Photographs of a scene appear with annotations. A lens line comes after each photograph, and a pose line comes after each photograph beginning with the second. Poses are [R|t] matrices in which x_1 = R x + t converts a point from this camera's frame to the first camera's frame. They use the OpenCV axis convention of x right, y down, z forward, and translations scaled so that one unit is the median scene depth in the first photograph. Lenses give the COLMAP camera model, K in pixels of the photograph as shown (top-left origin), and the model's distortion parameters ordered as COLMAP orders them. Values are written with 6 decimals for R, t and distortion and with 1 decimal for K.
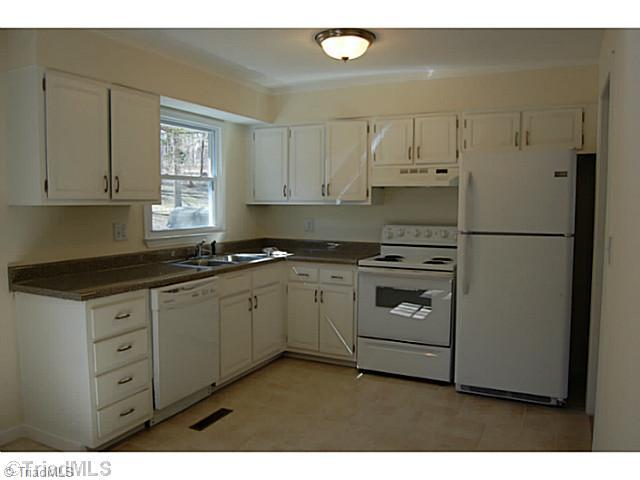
lens RADIAL K [[493.4, 0, 323.1], [0, 493.4, 240.2], [0, 0, 1]] dist [-0.100683, 0.030287]
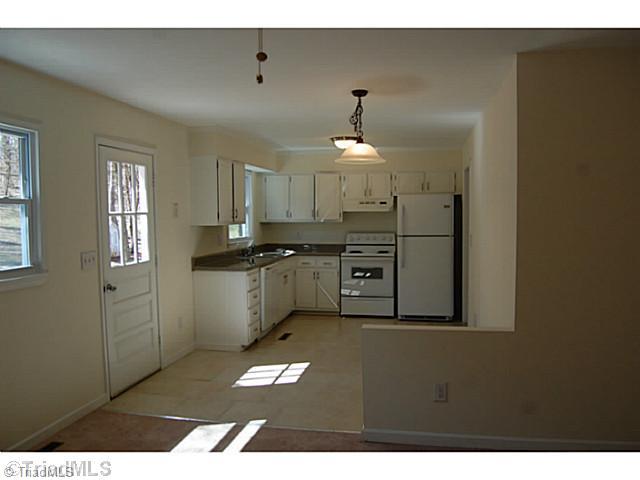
lens RADIAL K [[493.4, 0, 318.9], [0, 493.4, 240.5], [0, 0, 1]] dist [-0.100683, 0.030287]
pose [[0.967856, -0.023419, 0.250412, -0.440405], [0.029062, 0.999400, -0.018860, 0.025479], [-0.249820, 0.025532, 0.967956, -0.693276]]
